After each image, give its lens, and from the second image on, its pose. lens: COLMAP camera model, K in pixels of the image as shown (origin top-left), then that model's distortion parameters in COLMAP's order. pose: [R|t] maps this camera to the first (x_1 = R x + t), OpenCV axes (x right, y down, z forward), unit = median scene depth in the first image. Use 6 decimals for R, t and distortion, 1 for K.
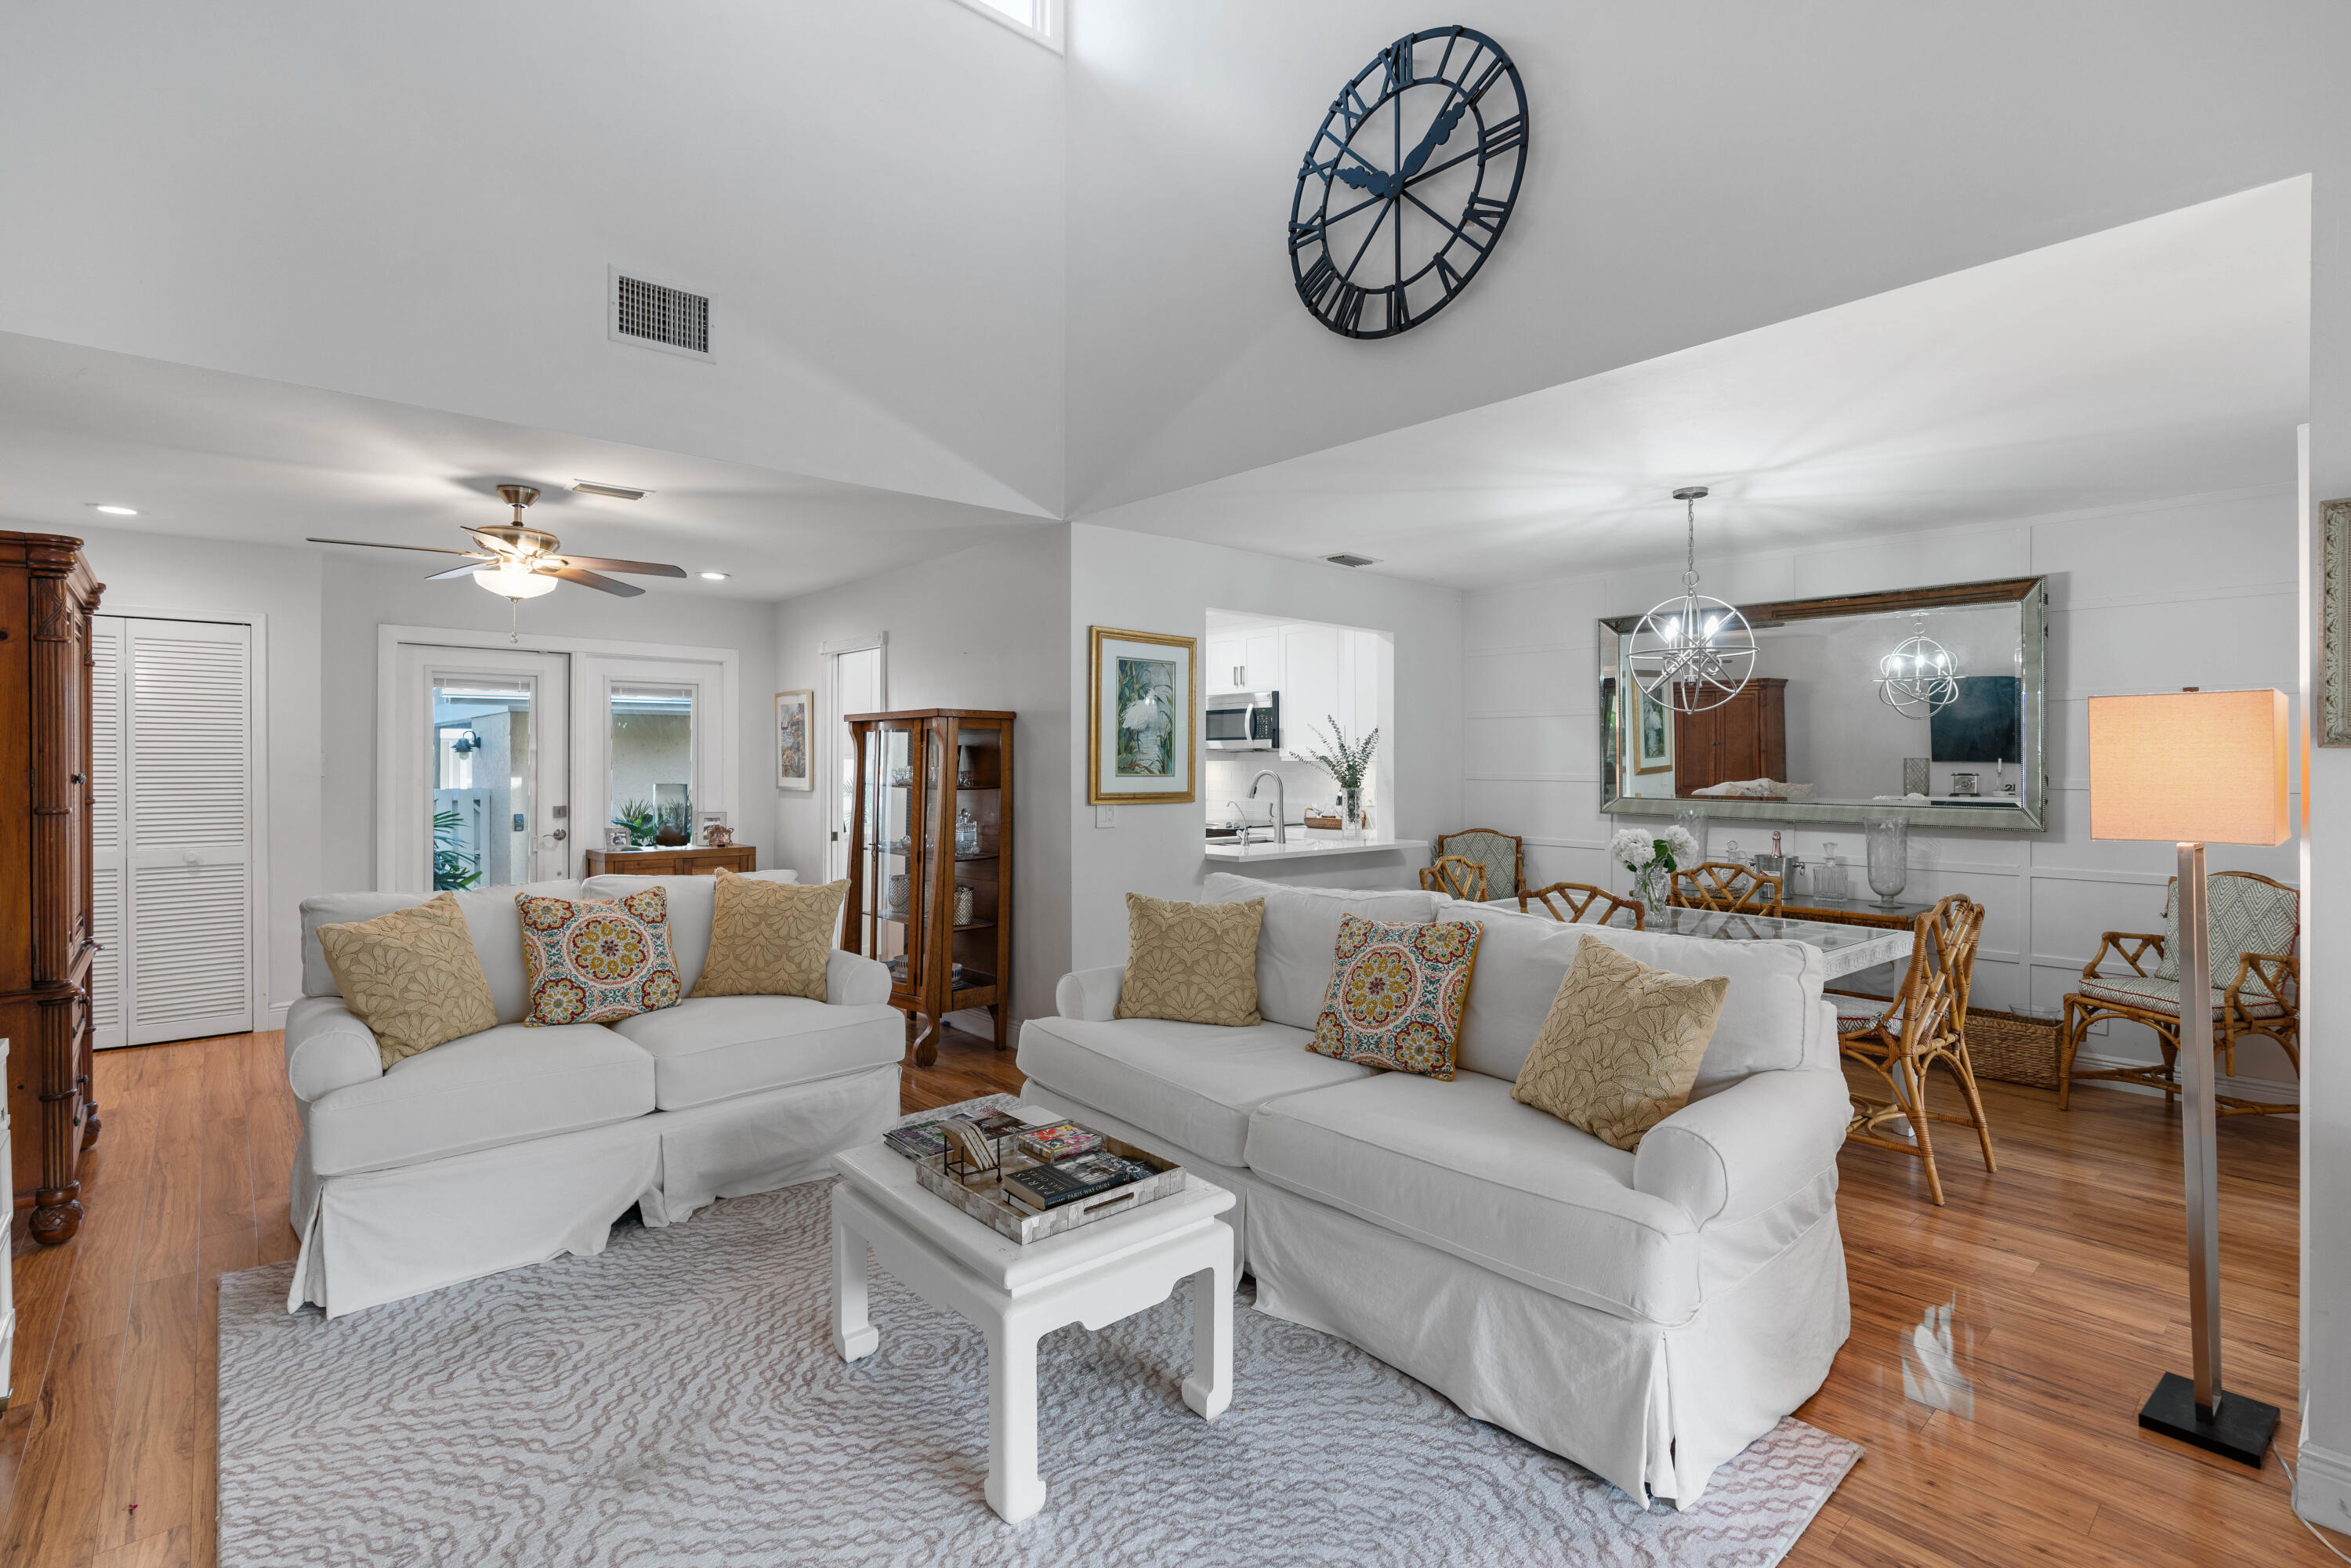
lens RADIAL K [[1049.0, 0, 1114.5], [0, 1049.0, 768.3], [0, 0, 1]] dist [-0.010157, 0.005554]
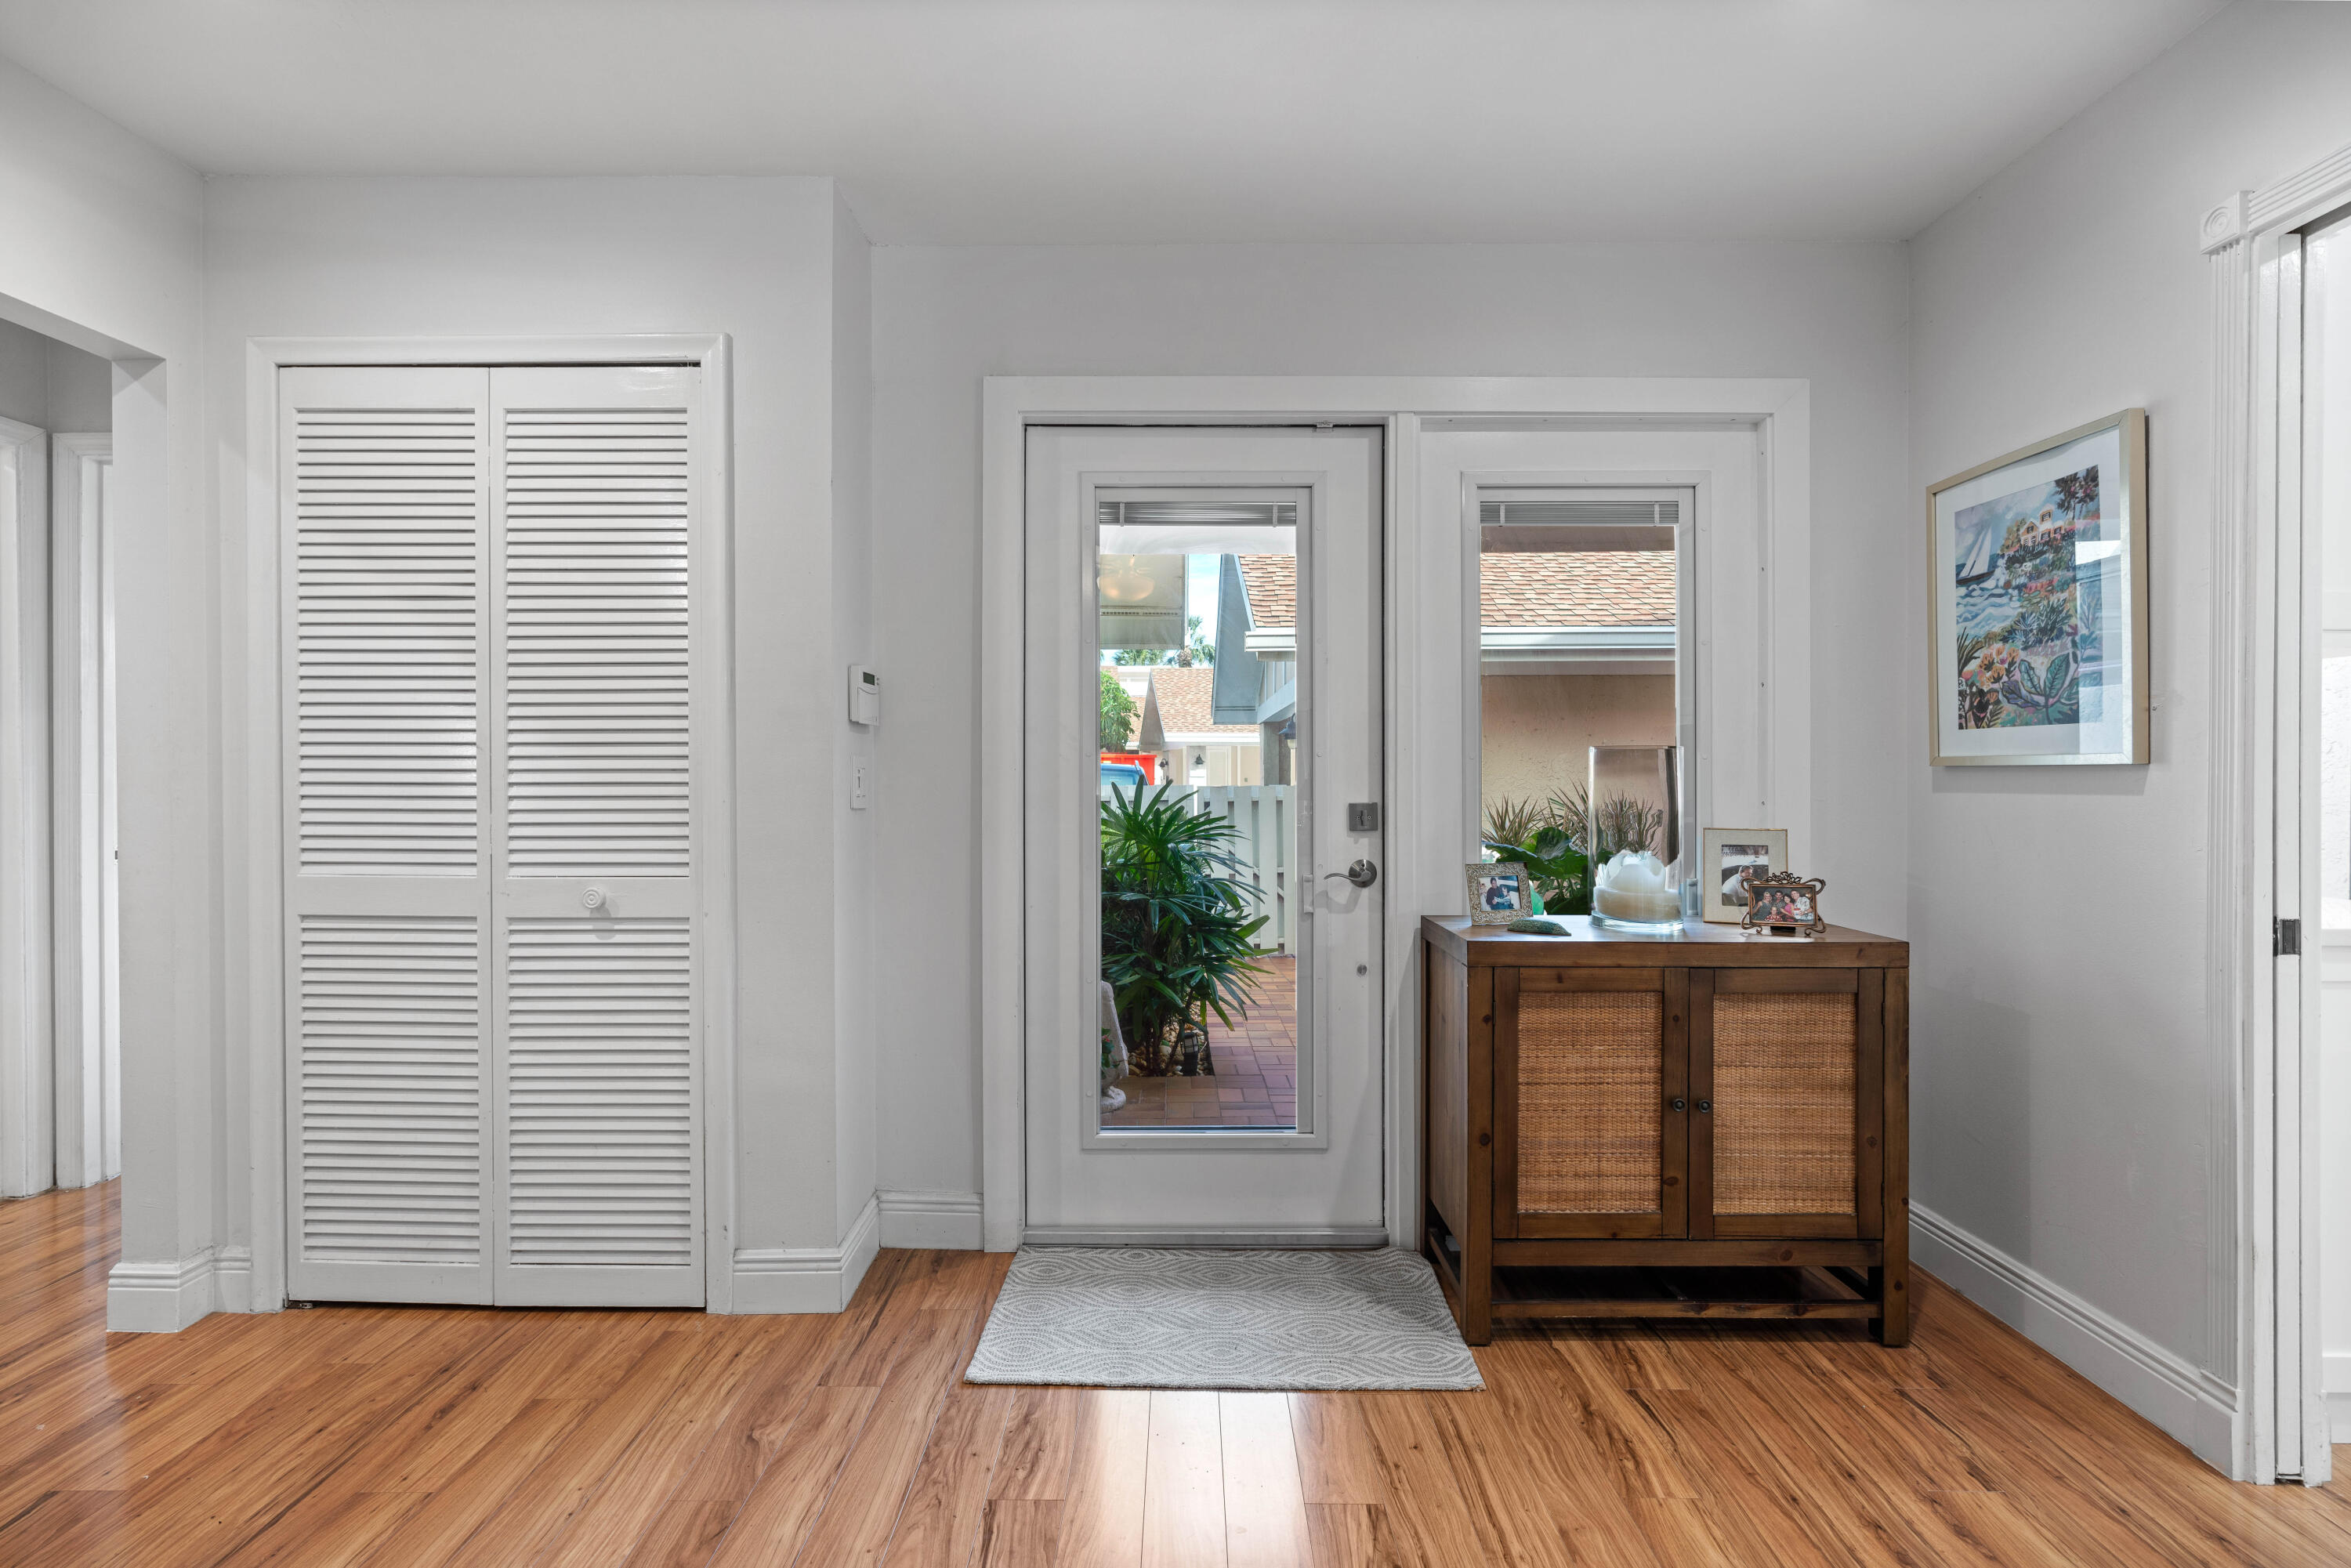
lens RADIAL K [[1089.3, 0, 1179.0], [0, 1089.3, 778.2], [0, 0, 1]] dist [-0.001370, 0.000641]
pose [[0.758899, -0.006487, -0.651176, -0.304996], [-0.002146, 0.999920, -0.012462, 0.031157], [0.651204, 0.010854, 0.758825, 0.626014]]
